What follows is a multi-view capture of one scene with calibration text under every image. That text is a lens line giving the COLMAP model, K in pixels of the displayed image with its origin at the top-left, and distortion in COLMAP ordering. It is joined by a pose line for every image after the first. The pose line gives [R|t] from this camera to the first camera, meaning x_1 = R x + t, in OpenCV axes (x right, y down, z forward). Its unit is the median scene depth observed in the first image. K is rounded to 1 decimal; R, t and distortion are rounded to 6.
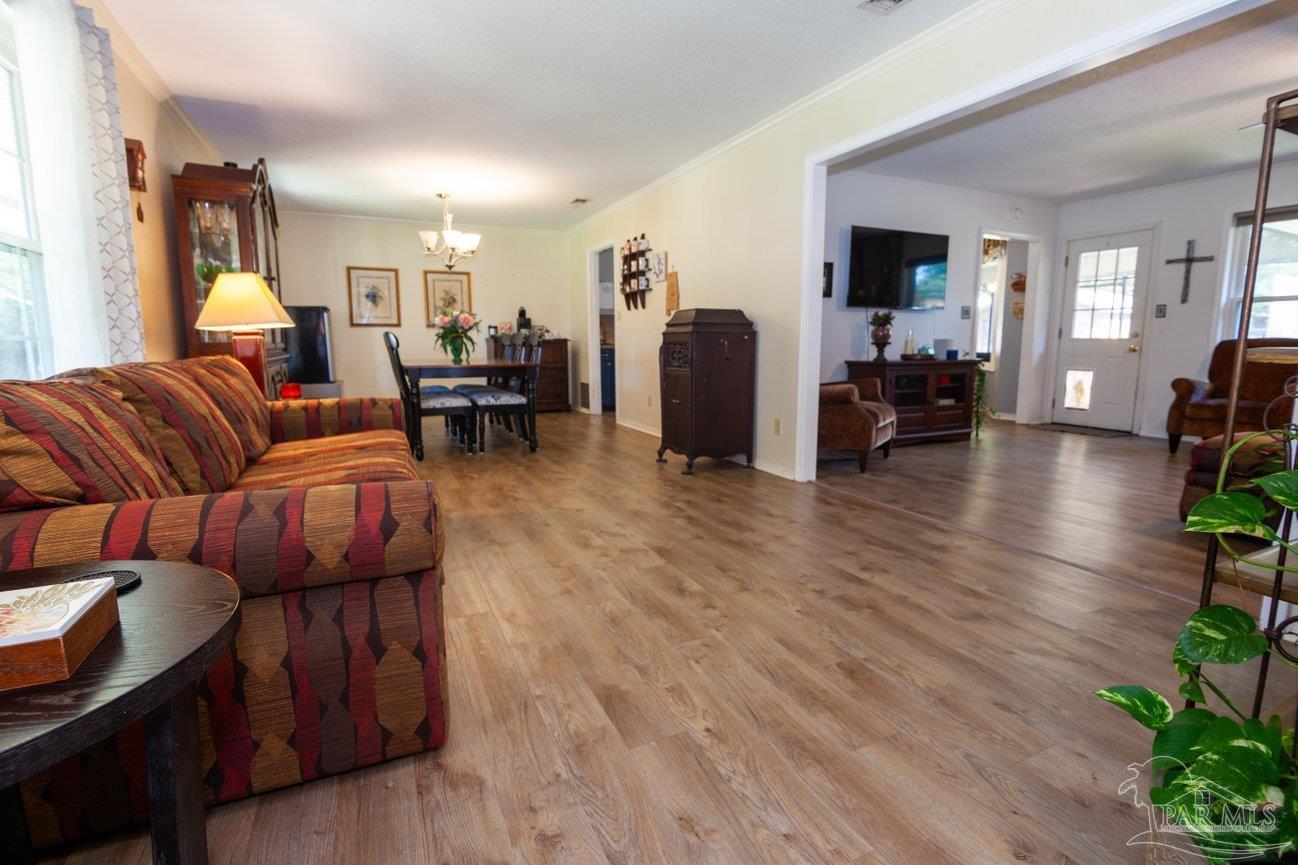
lens RADIAL K [[583.4, 0, 653.2], [0, 583.4, 424.0], [0, 0, 1]] dist [-0.017151, -0.000411]
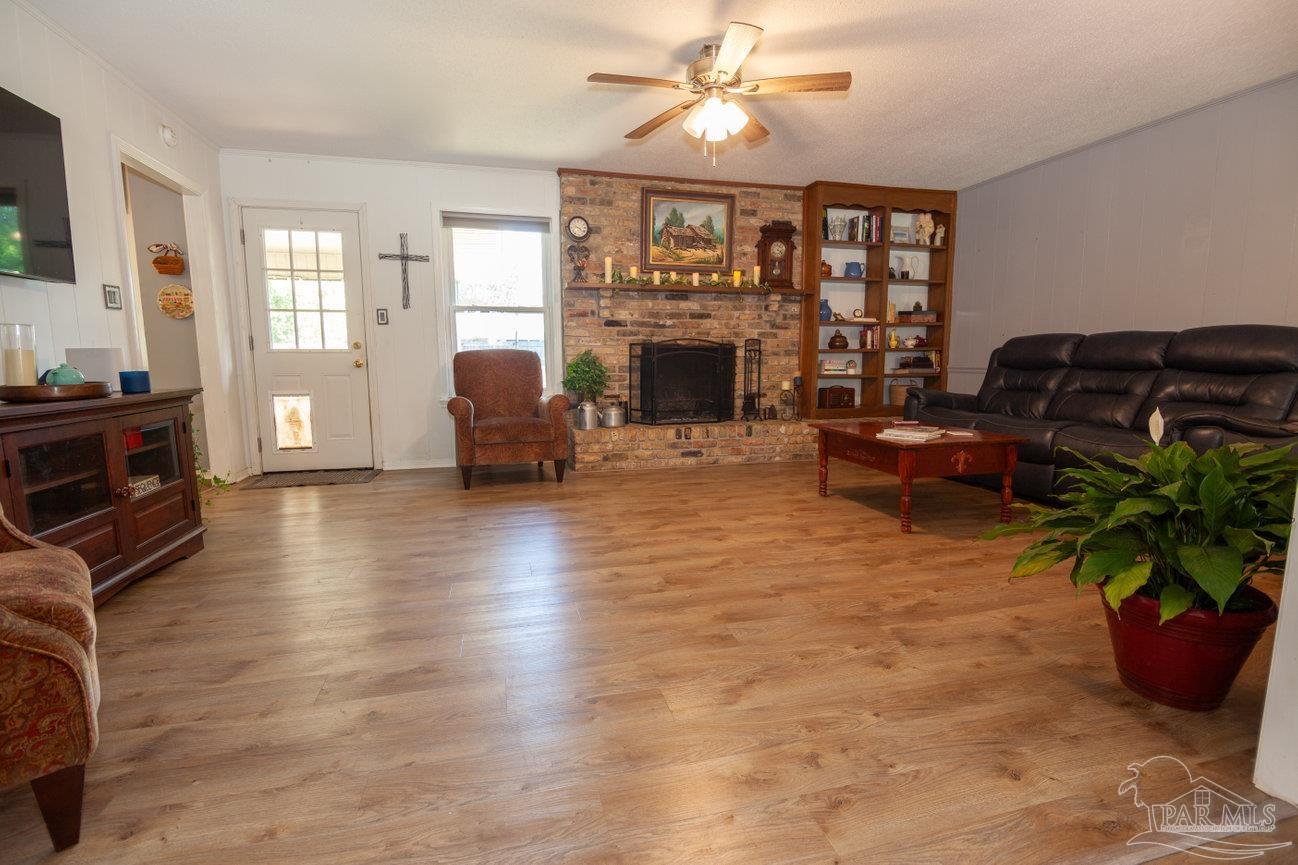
lens RADIAL K [[583.4, 0, 653.5], [0, 583.4, 424.4], [0, 0, 1]] dist [-0.017151, -0.000411]
pose [[0.170596, -0.114779, 0.978633, 0.111938], [0.142929, 0.985570, 0.090677, -0.058719], [-0.974920, 0.124406, 0.184540, 0.440632]]
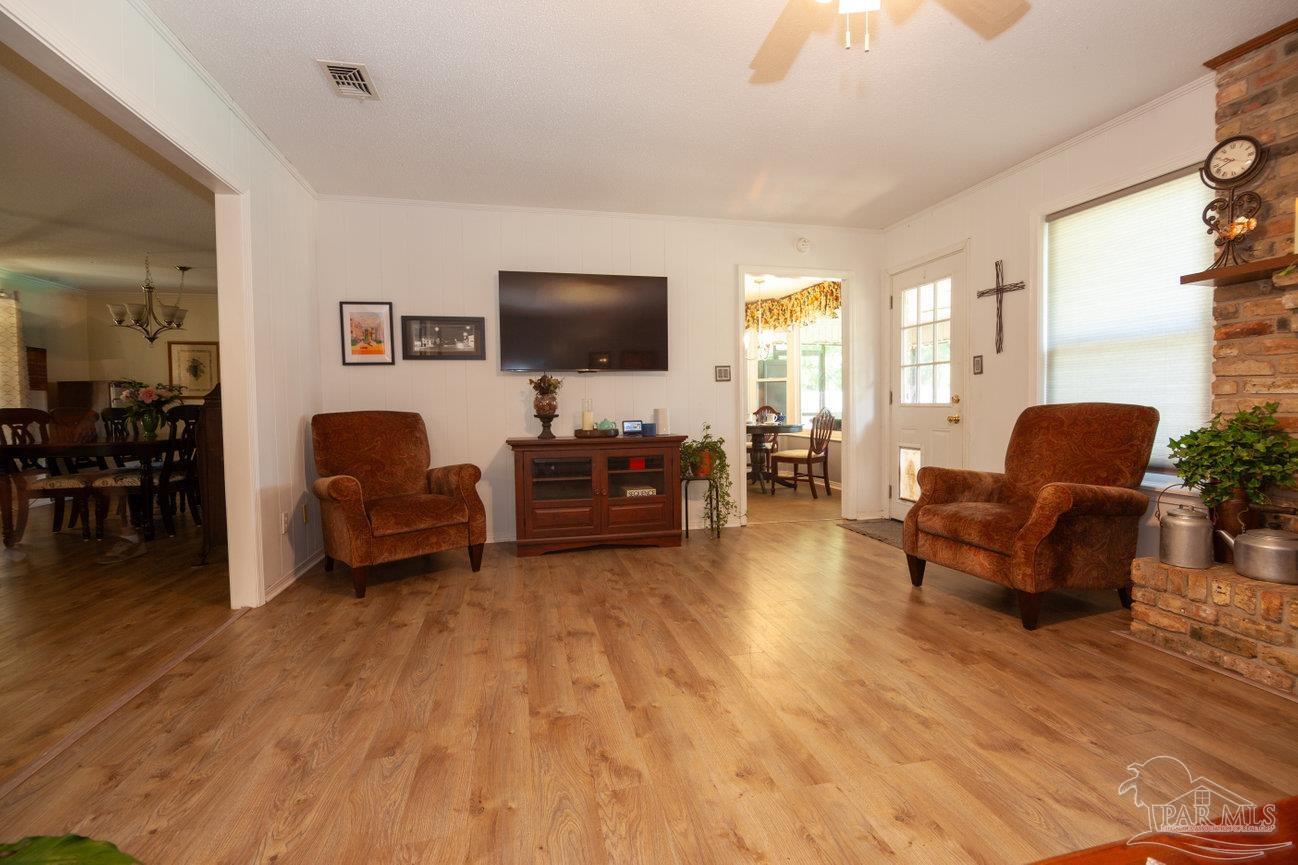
lens RADIAL K [[583.4, 0, 645.8], [0, 583.4, 423.3], [0, 0, 1]] dist [-0.017151, -0.000411]
pose [[0.977773, -0.003589, -0.209636, 0.572910], [-0.019223, 0.994108, -0.106677, -0.040353], [0.208783, 0.108336, 0.971943, 0.223605]]
